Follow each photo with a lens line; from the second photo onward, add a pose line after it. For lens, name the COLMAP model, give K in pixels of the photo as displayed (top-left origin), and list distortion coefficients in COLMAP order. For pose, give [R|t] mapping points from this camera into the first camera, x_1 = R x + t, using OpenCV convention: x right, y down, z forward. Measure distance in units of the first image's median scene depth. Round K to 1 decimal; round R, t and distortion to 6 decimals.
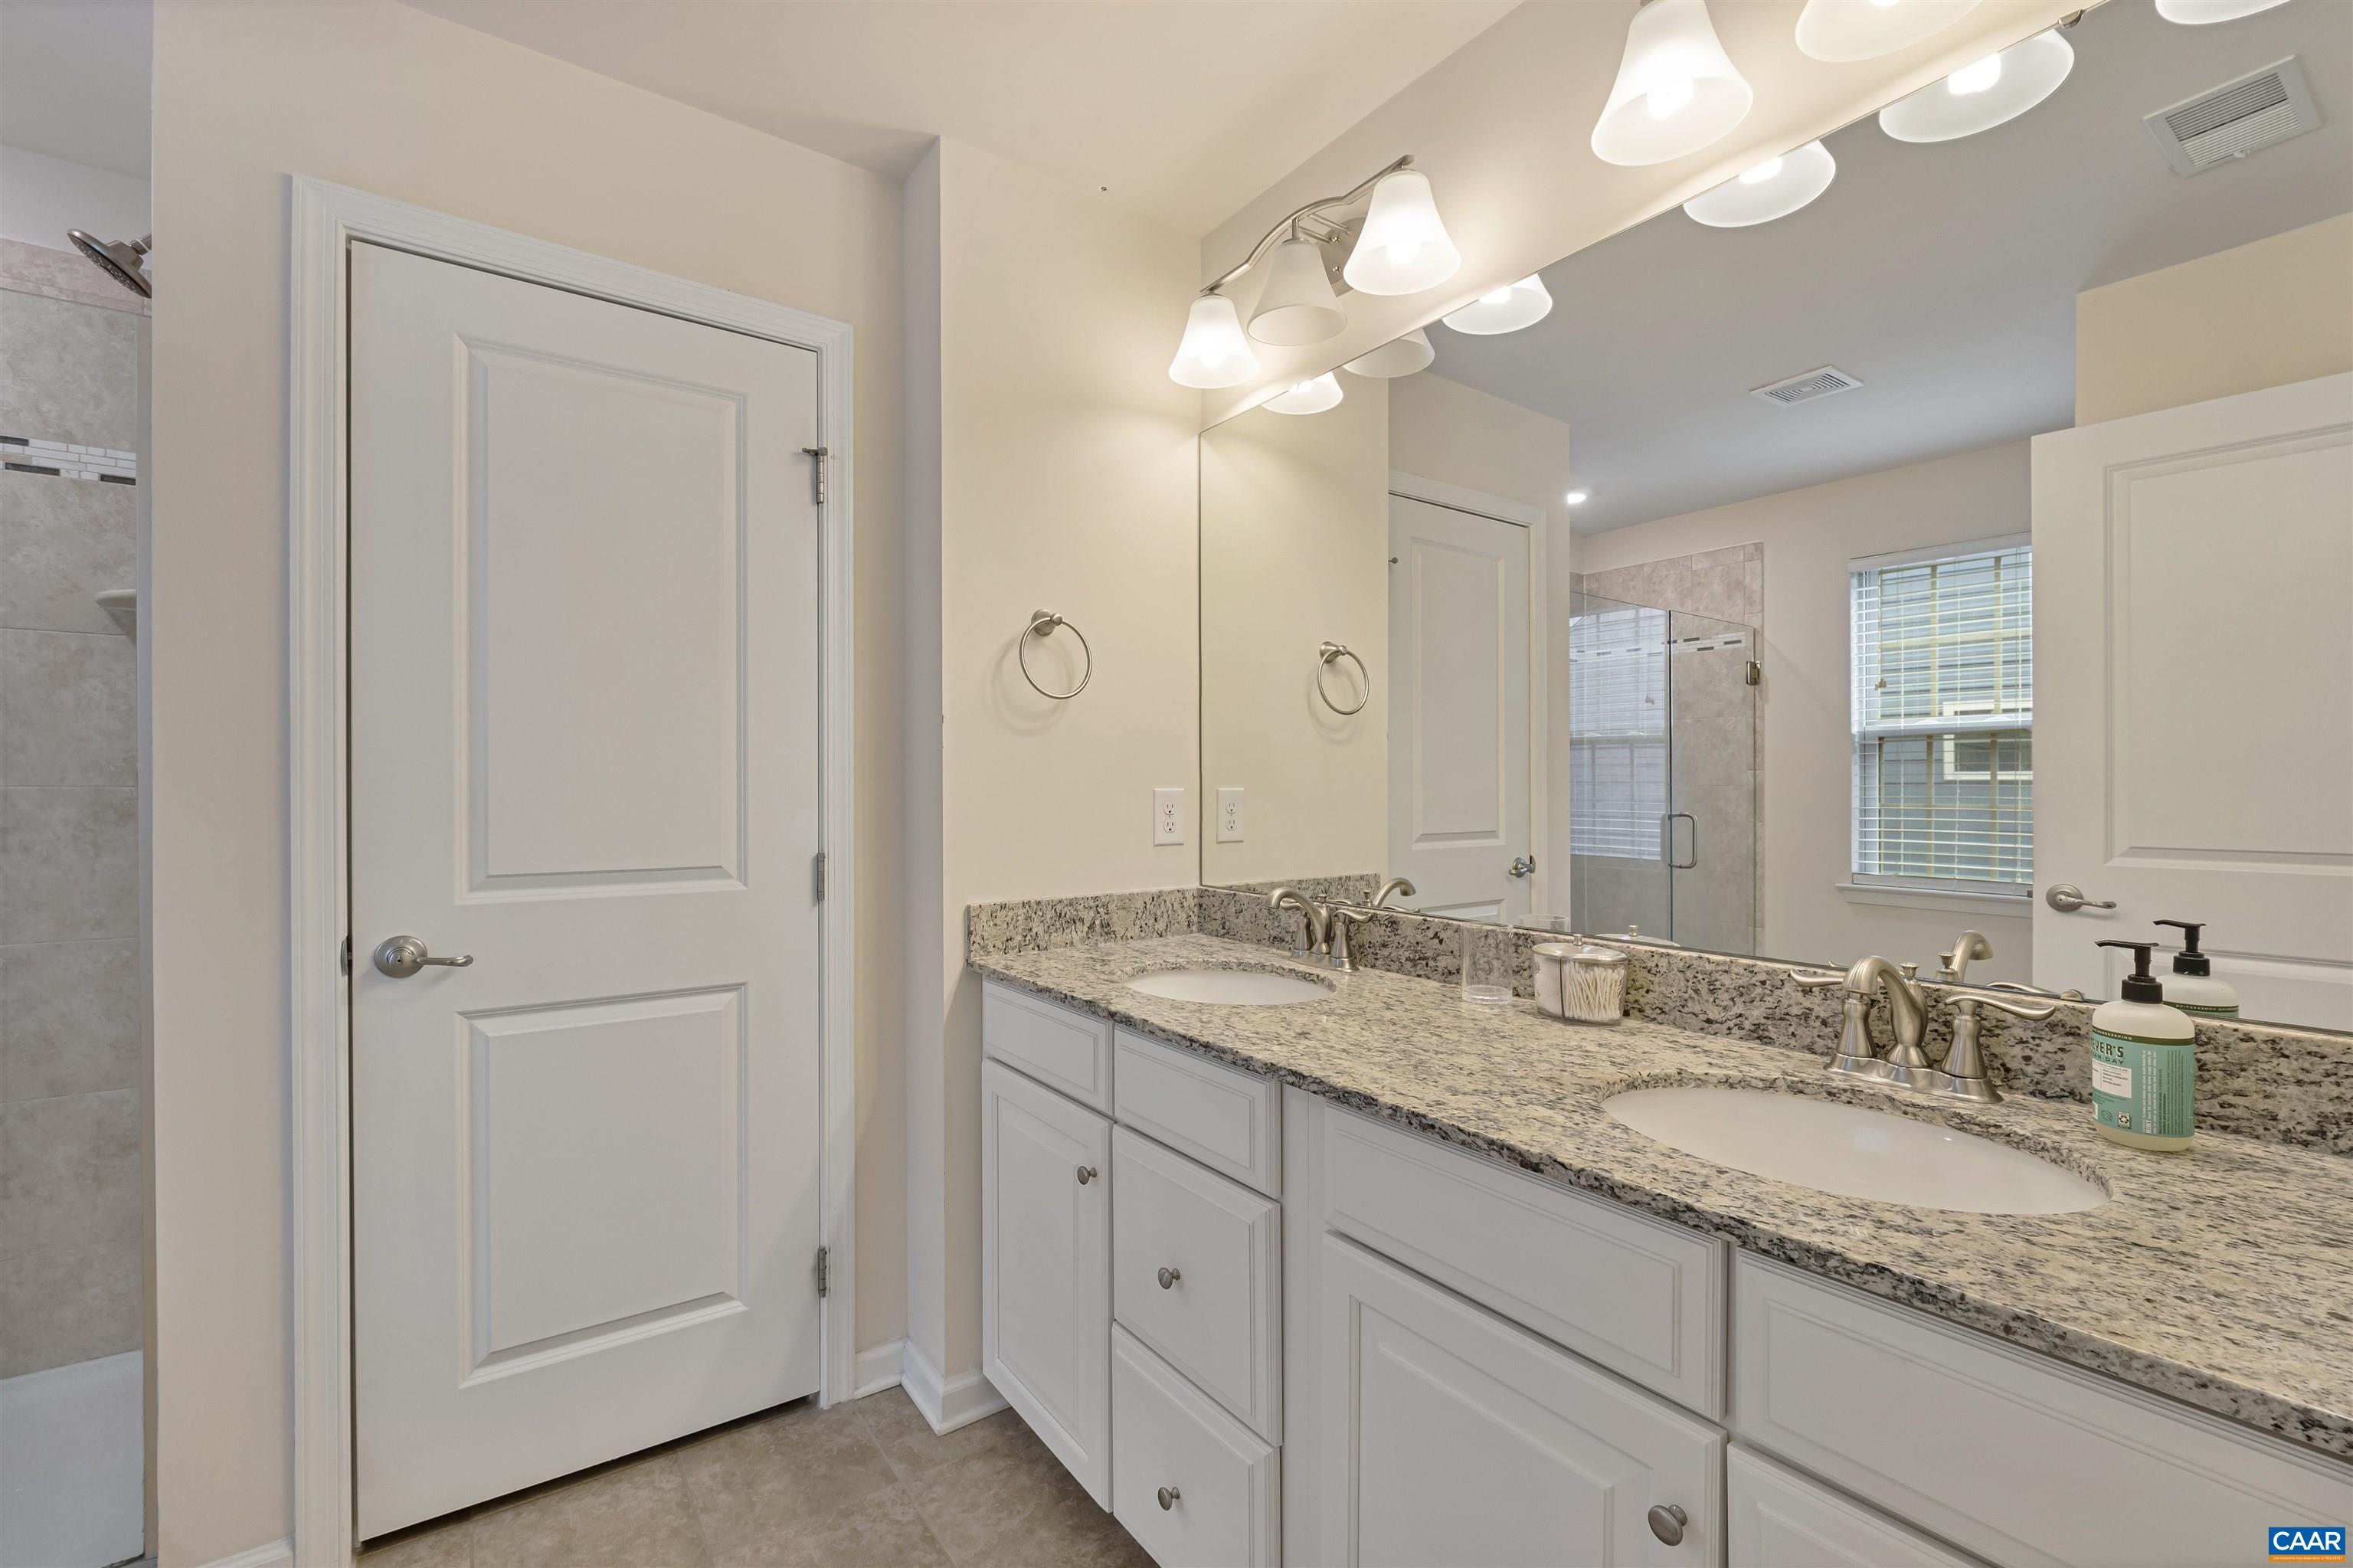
lens RADIAL K [[1000.3, 0, 1168.9], [0, 1000.3, 787.0], [0, 0, 1]] dist [-0.004444, -0.000205]
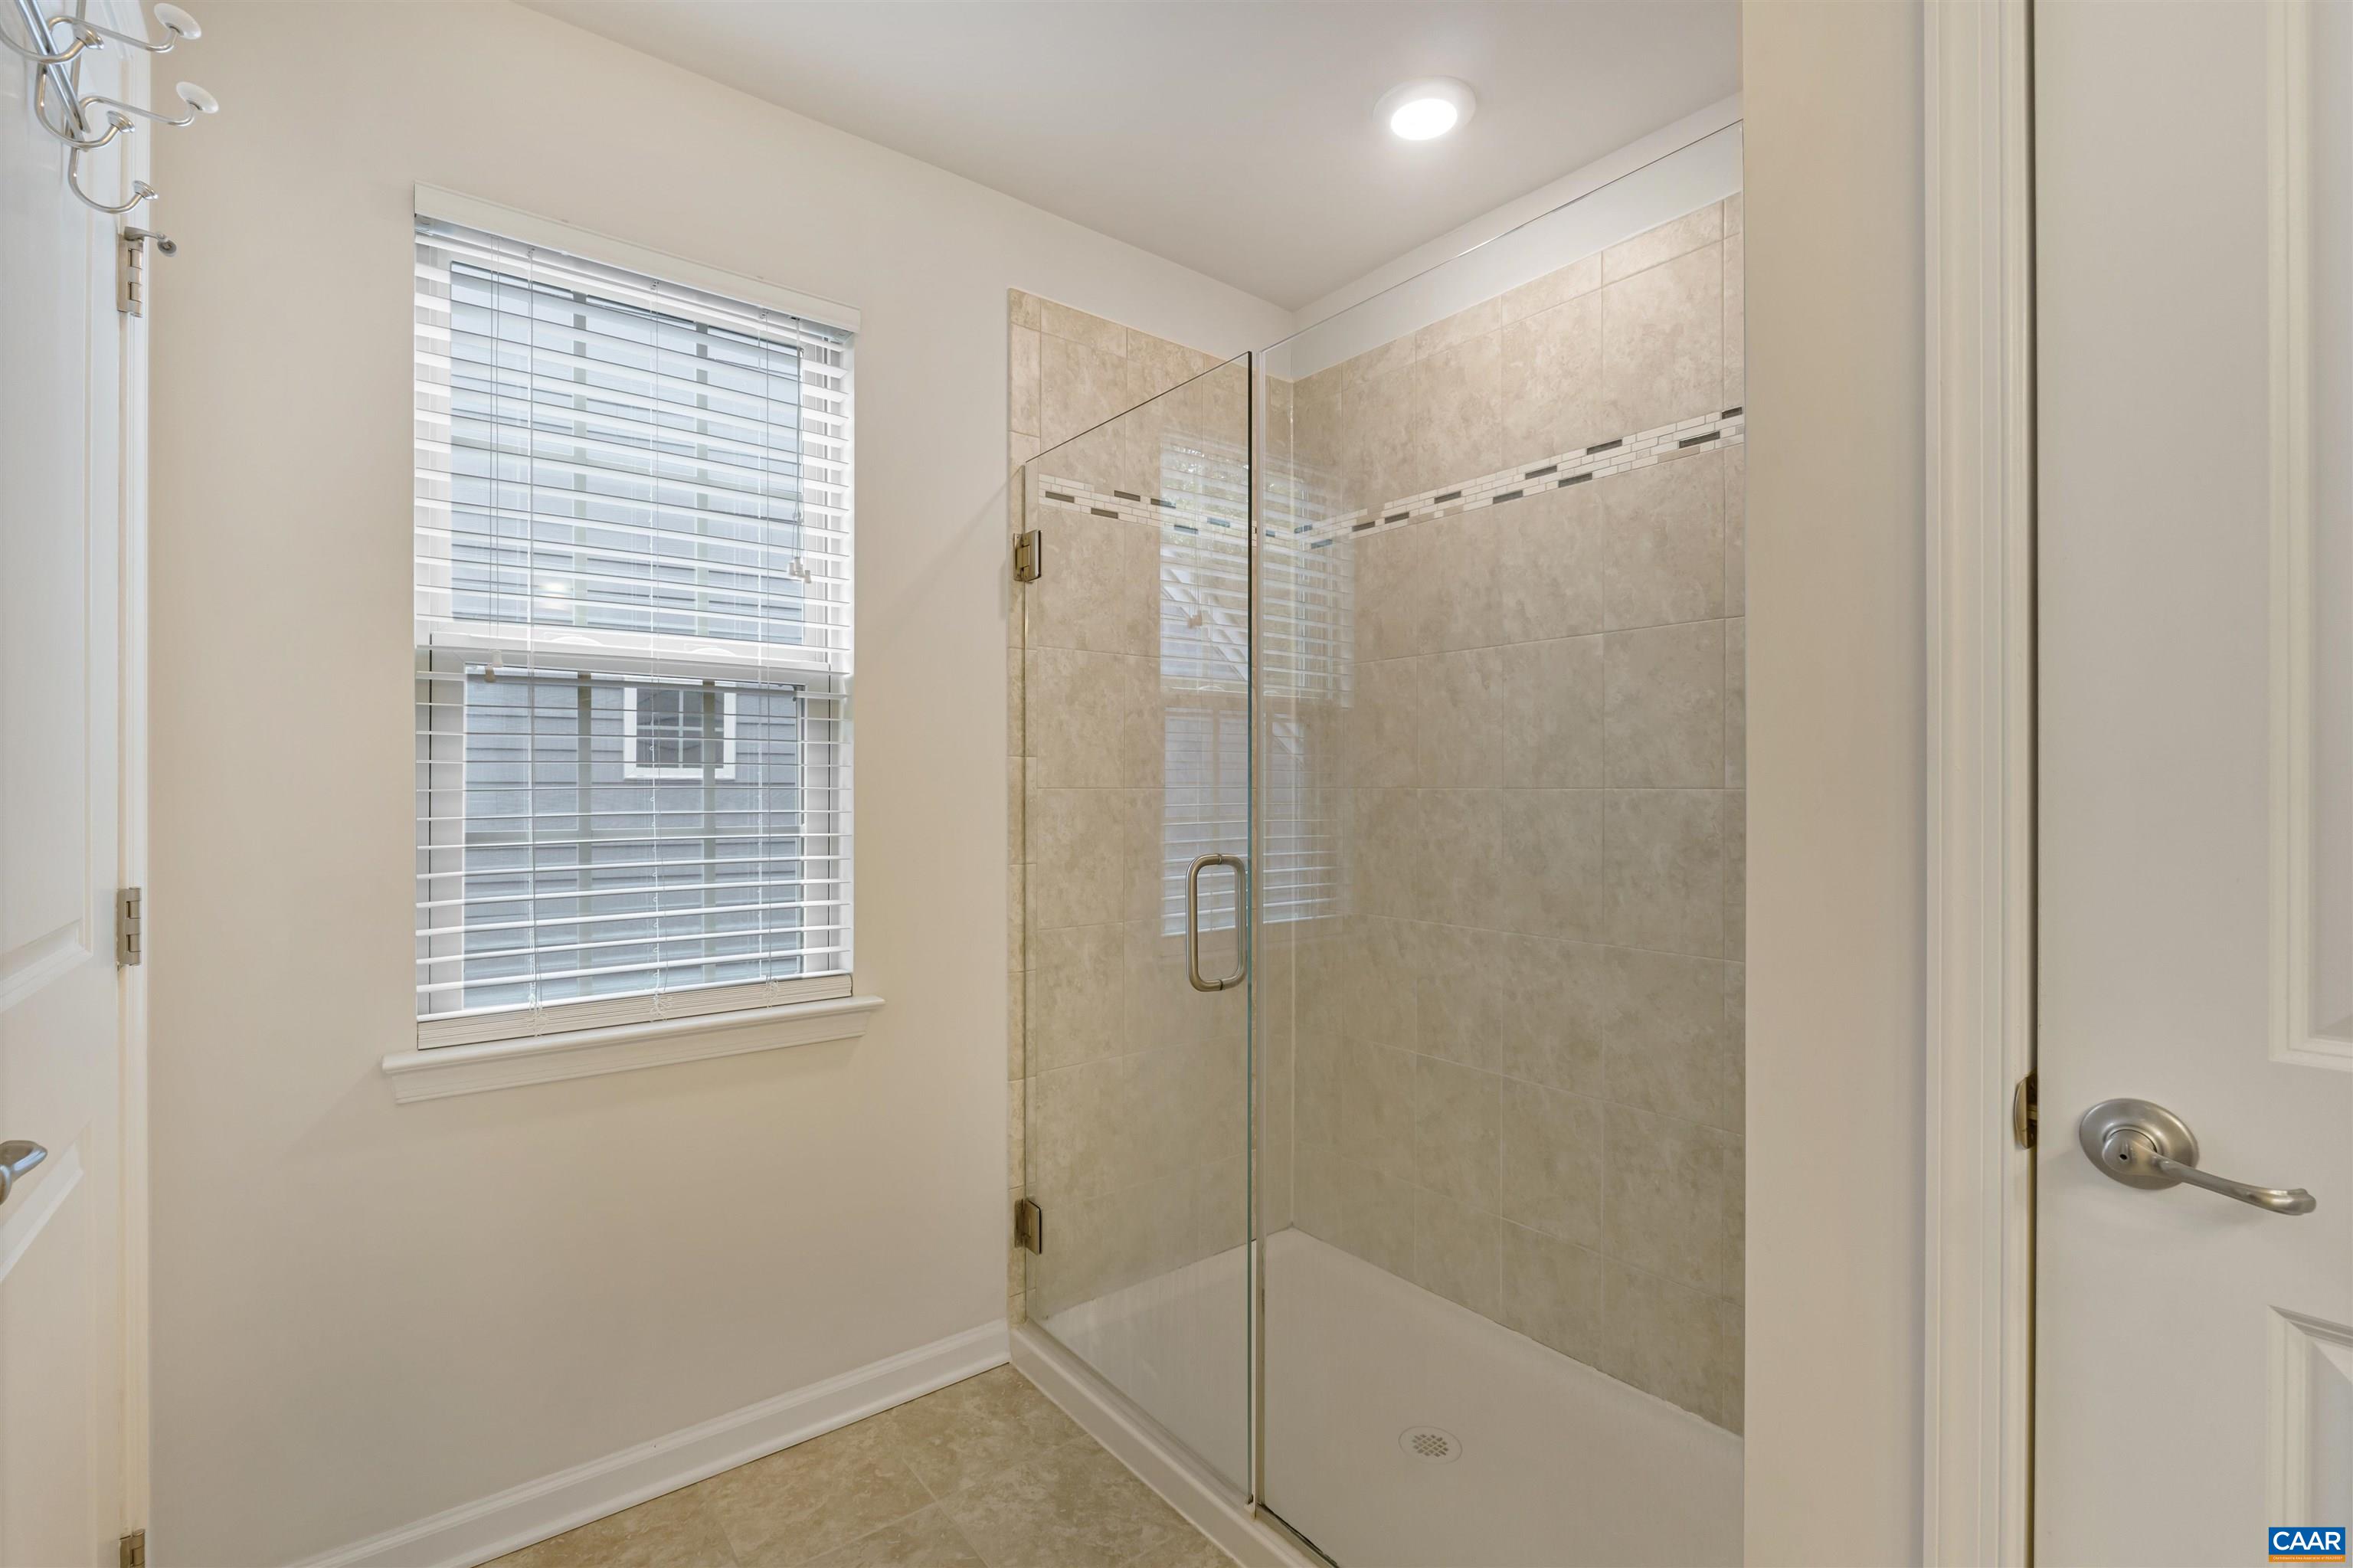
lens RADIAL K [[1069.1, 0, 1175.1], [0, 1069.1, 782.5], [0, 0, 1]] dist [0.000366, -0.000092]
pose [[0.040053, 0.006644, -0.999175, -0.277722], [-0.000992, 0.999978, 0.006610, -0.004708], [0.999197, 0.000726, 0.040058, 0.516319]]
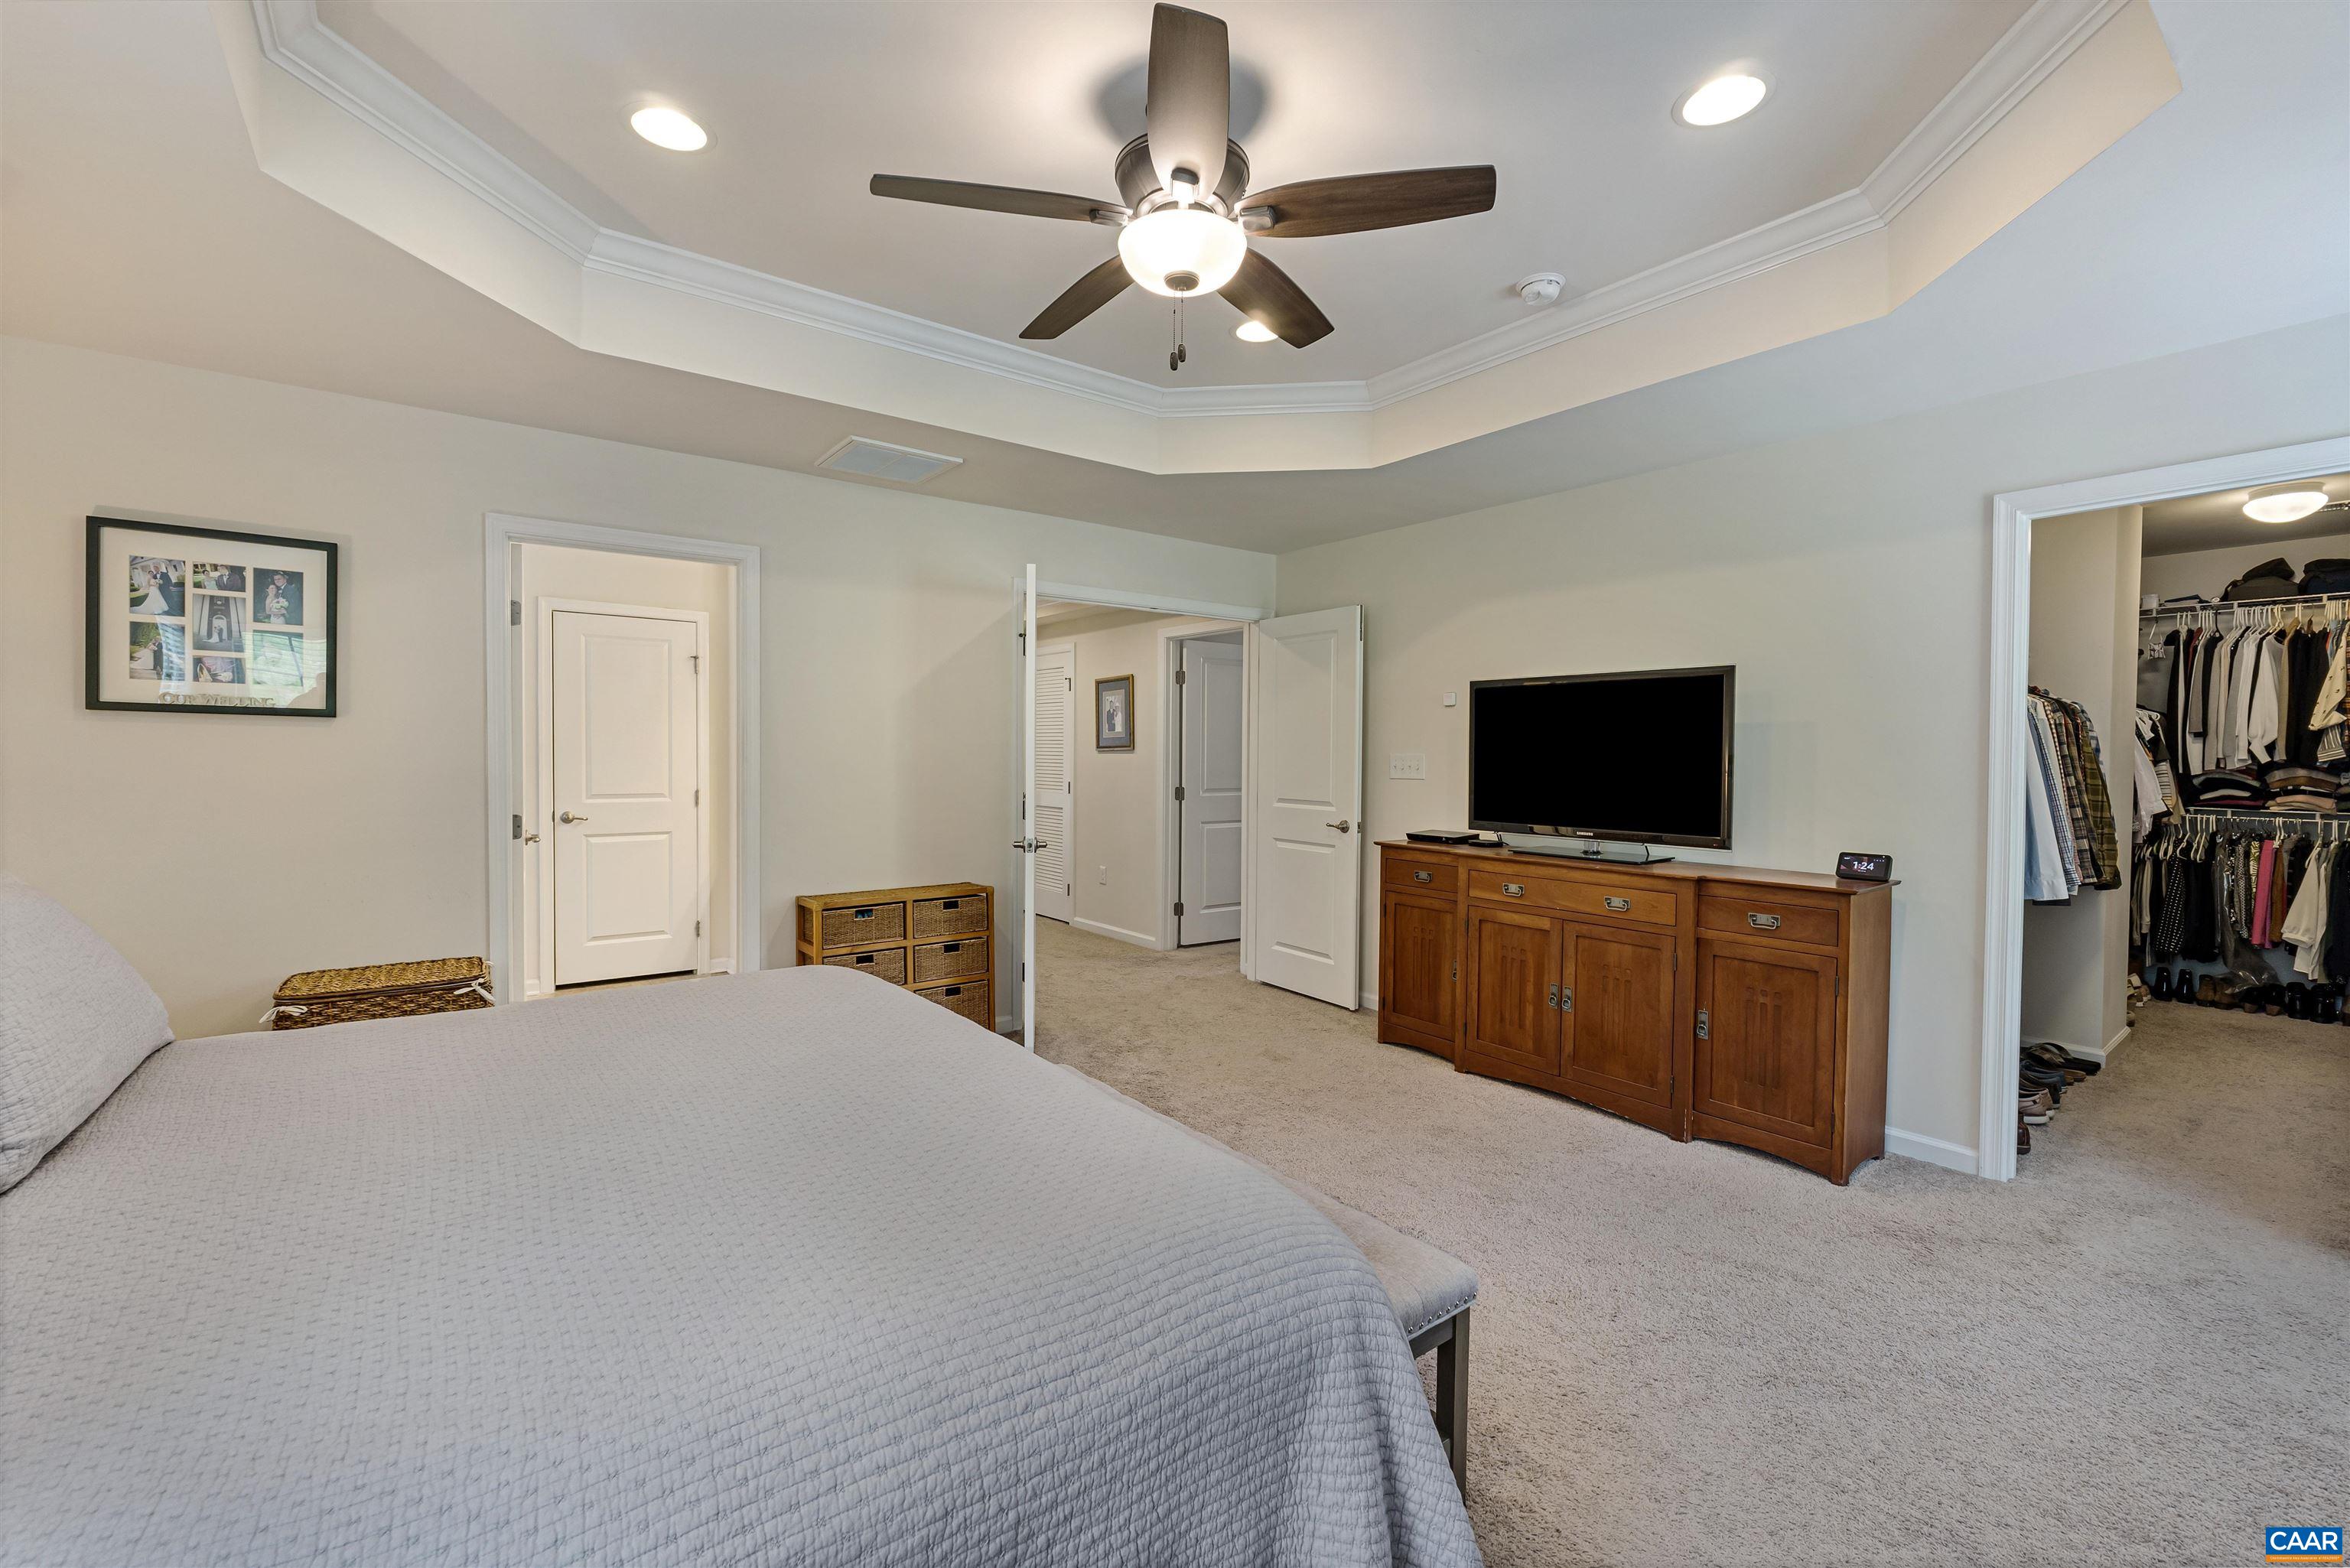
lens RADIAL K [[998.9, 0, 1178.4], [0, 998.9, 781.1], [0, 0, 1]] dist [-0.004444, -0.000205]
pose [[0.999916, 0.007666, 0.010404, 1.285376], [-0.007870, 0.999775, 0.019700, -0.038822], [-0.010251, -0.019780, 0.999752, -2.429586]]
